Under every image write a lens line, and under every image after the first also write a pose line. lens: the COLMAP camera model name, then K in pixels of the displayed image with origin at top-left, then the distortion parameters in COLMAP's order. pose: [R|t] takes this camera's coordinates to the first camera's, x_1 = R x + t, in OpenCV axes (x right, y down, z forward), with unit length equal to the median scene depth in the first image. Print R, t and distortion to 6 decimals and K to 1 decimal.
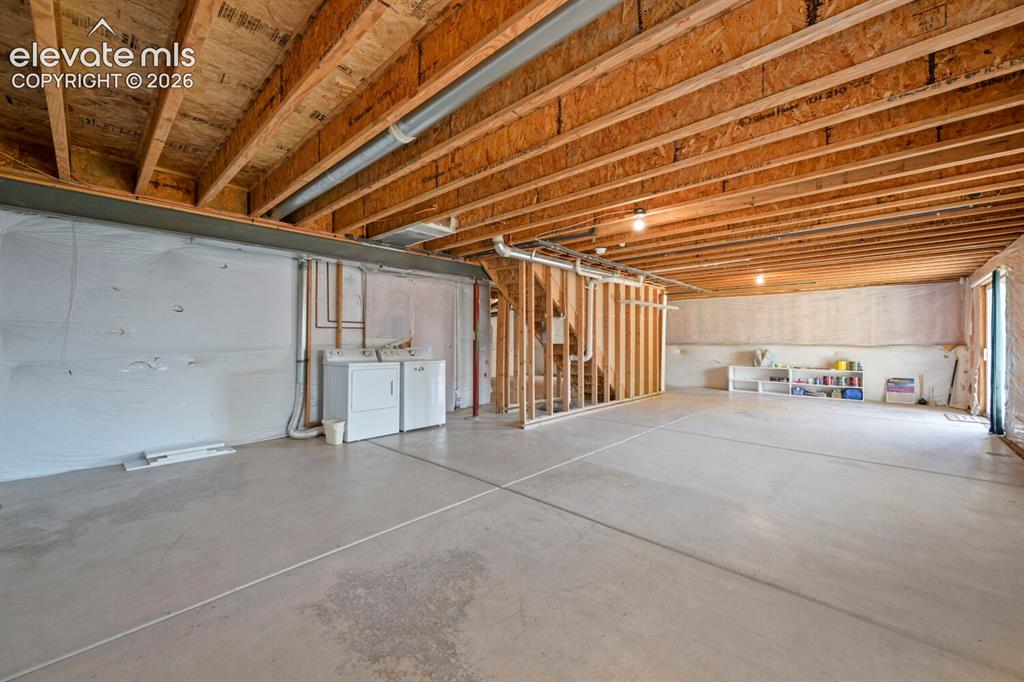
lens RADIAL K [[405.1, 0, 514.3], [0, 405.1, 337.7], [0, 0, 1]] dist [-0.002902, 0.000643]
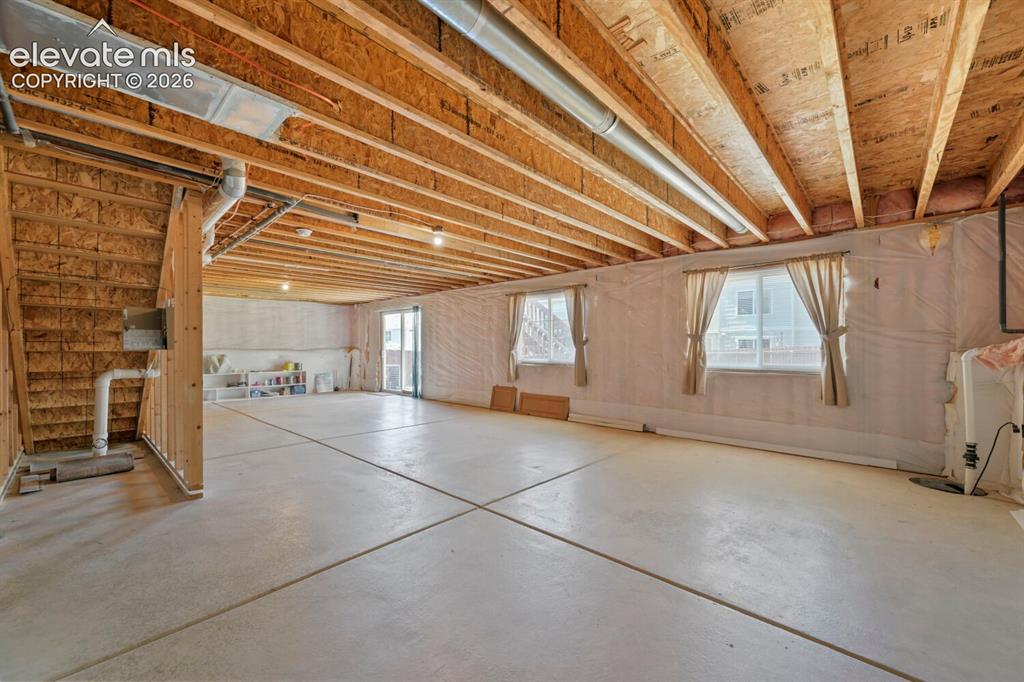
lens RADIAL K [[405.1, 0, 515.6], [0, 405.1, 347.1], [0, 0, 1]] dist [-0.002902, 0.000643]
pose [[-0.020287, -0.003895, 0.999787, -0.405312], [-0.007185, 0.999967, 0.003750, 0.003325], [-0.999768, -0.007107, -0.020314, 0.406642]]
